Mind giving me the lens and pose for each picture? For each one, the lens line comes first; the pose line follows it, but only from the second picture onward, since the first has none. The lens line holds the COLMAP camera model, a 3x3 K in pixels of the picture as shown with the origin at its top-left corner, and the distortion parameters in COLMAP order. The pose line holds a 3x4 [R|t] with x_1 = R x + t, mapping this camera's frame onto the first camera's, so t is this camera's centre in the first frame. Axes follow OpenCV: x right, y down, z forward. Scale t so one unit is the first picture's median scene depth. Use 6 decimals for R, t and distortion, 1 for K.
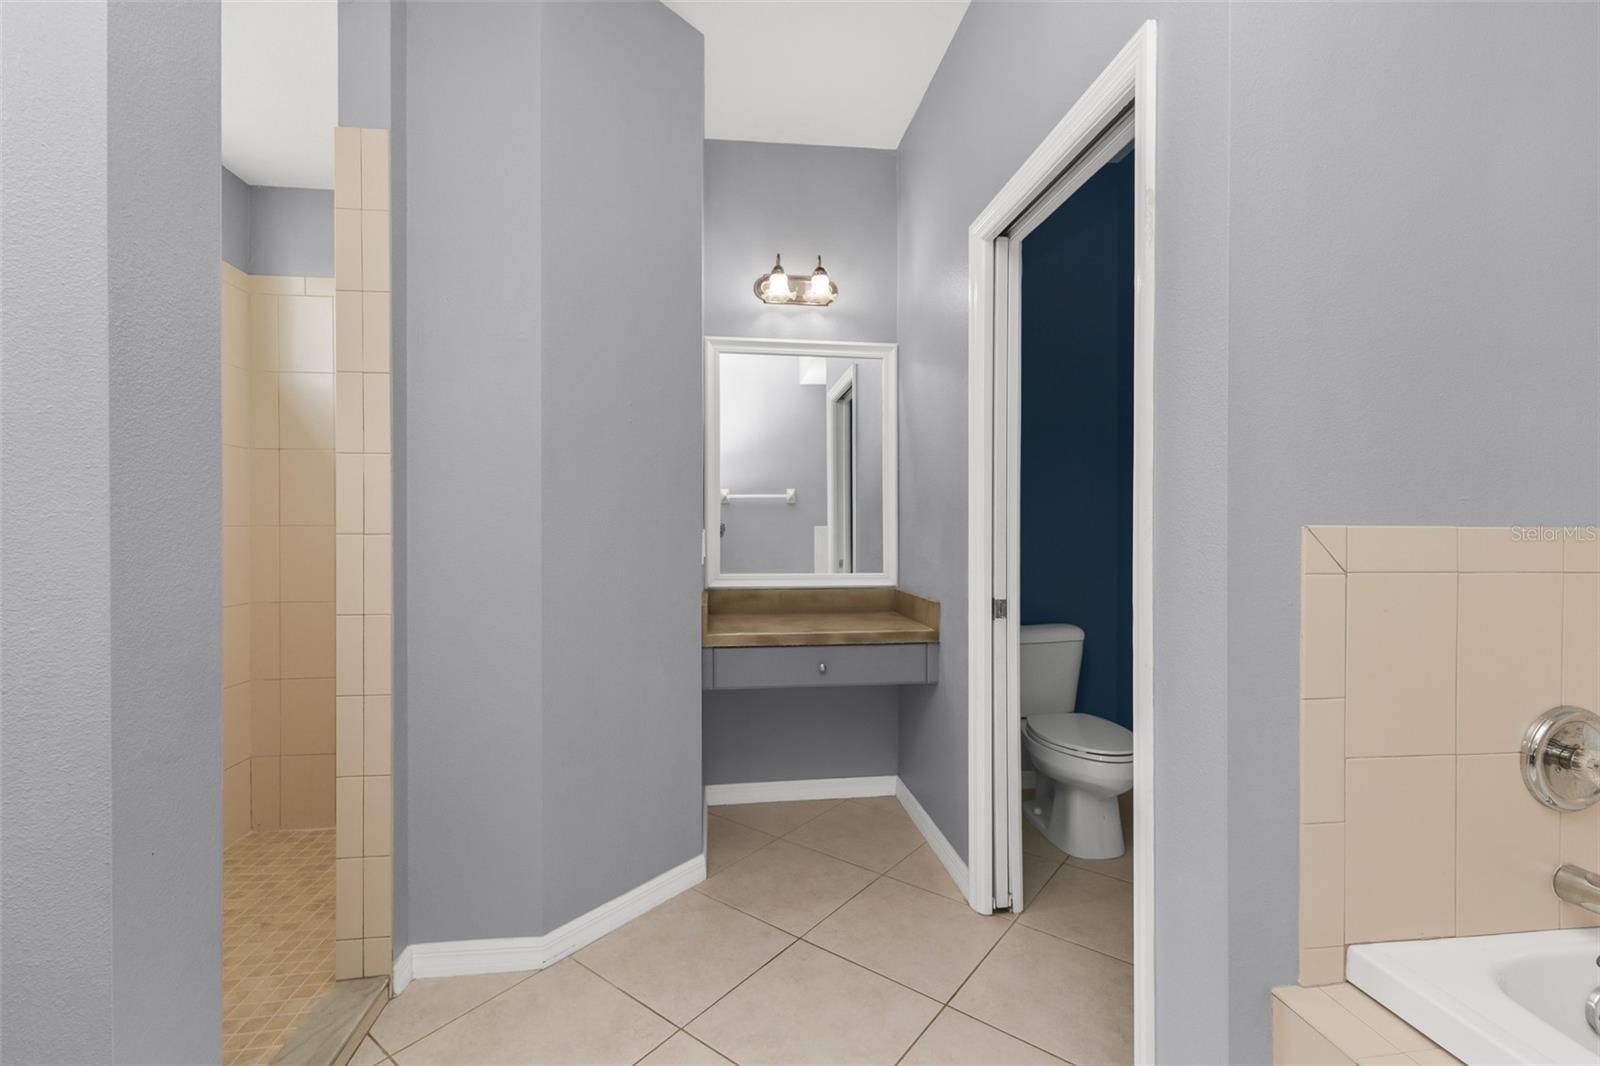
lens RADIAL K [[694.7, 0, 792.8], [0, 694.7, 533.3], [0, 0, 1]] dist [0.002061, -0.000507]
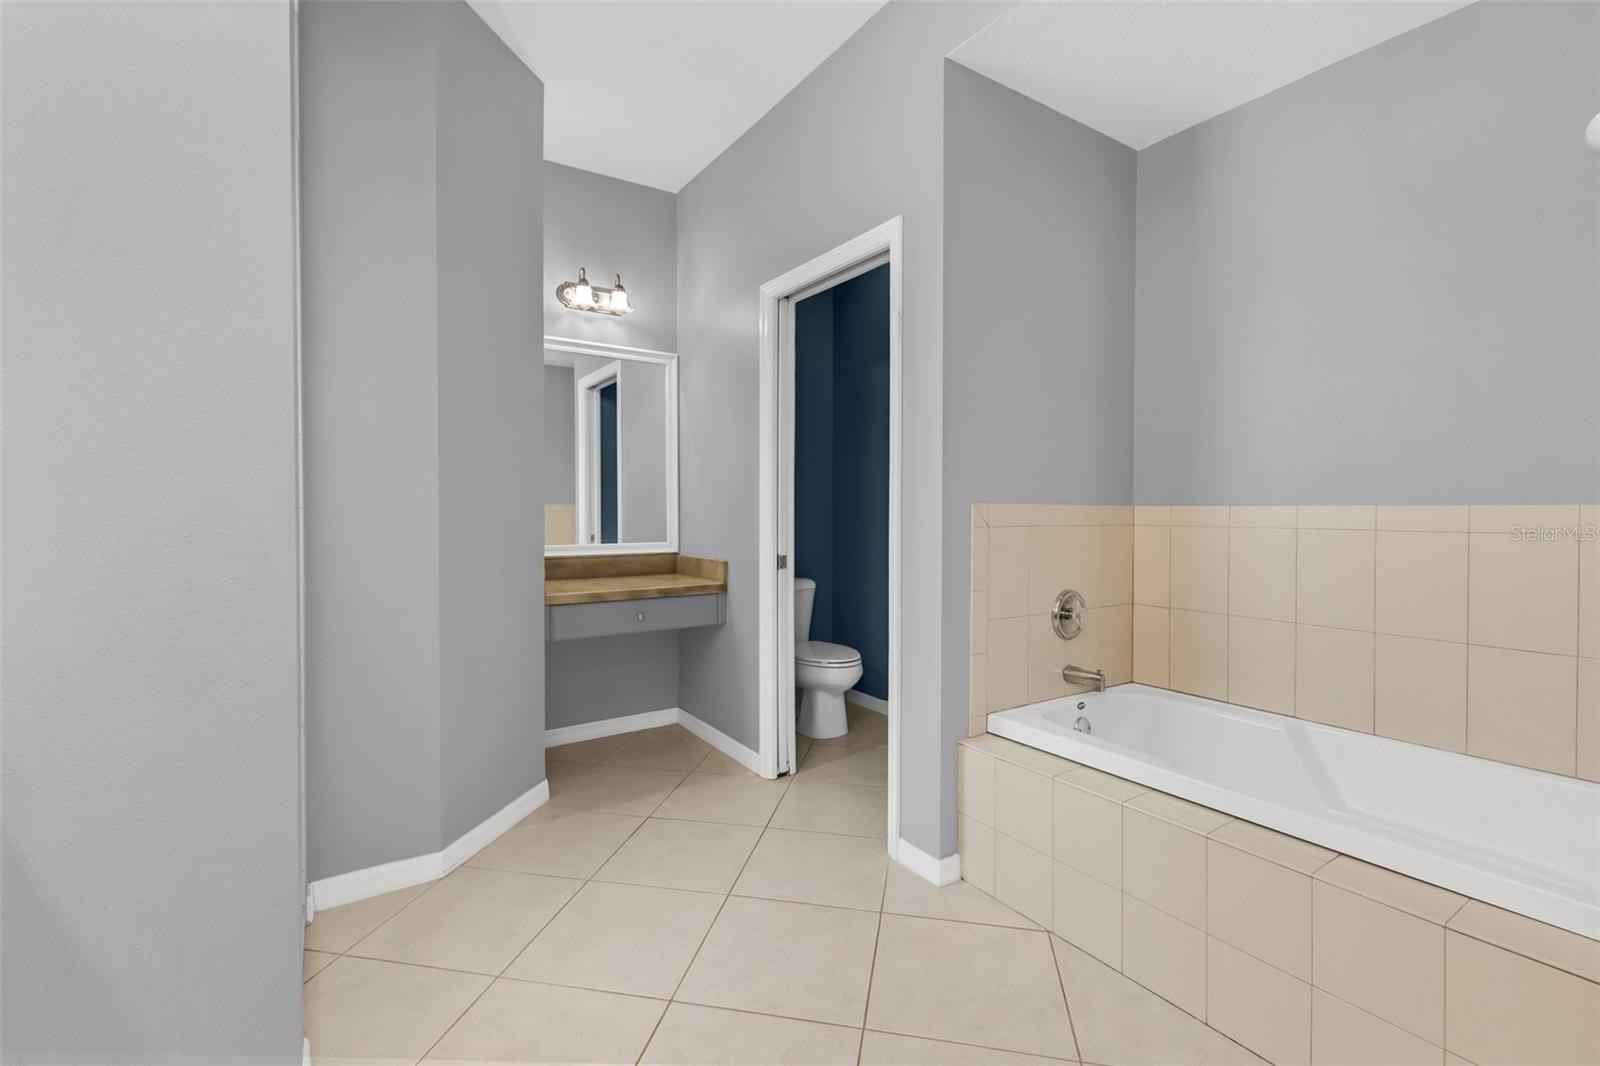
lens RADIAL K [[712.9, 0, 798.6], [0, 712.9, 517.1], [0, 0, 1]] dist [0.002505, 0.000439]
pose [[0.891352, -0.003832, 0.453296, -0.288720], [0.000287, 0.999969, 0.007890, 0.004893], [-0.453312, -0.006902, 0.891325, -0.270214]]
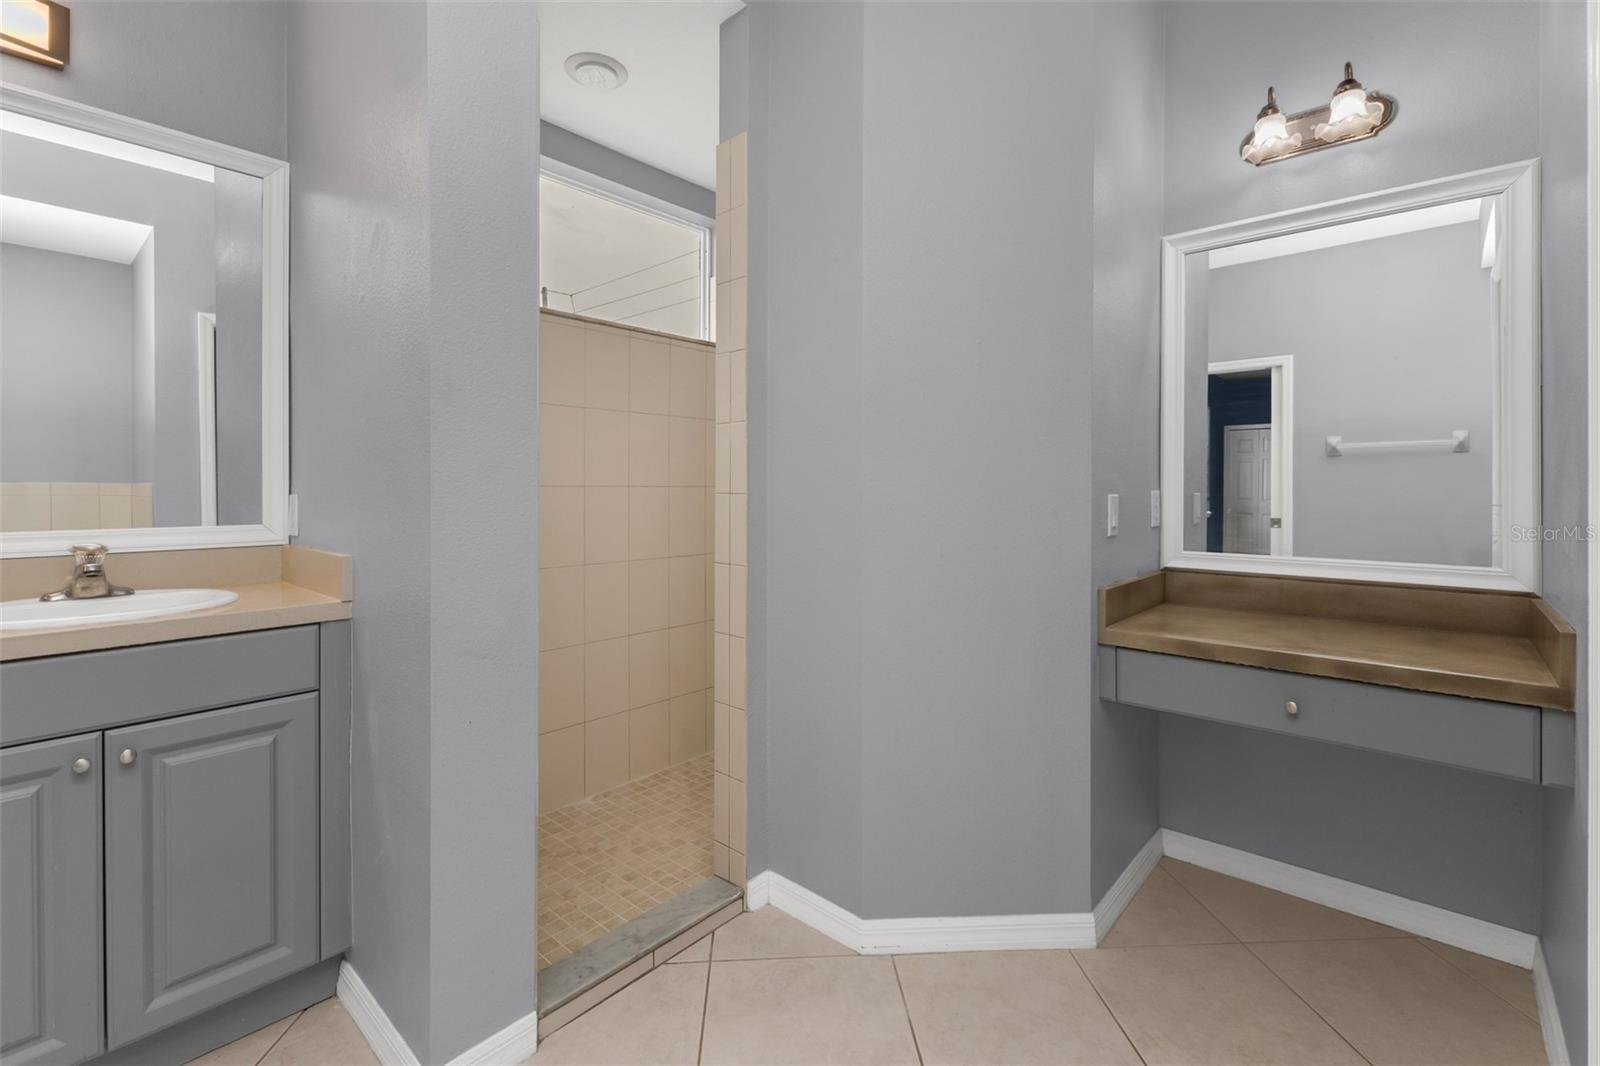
lens RADIAL K [[691.1, 0, 799.6], [0, 691.1, 492.7], [0, 0, 1]] dist [0.001209, -0.000885]
pose [[0.657327, 0.005189, -0.753588, 0.226140], [-0.007297, 0.999973, 0.000520, -0.000642], [0.753571, 0.005157, 0.657347, 0.246673]]
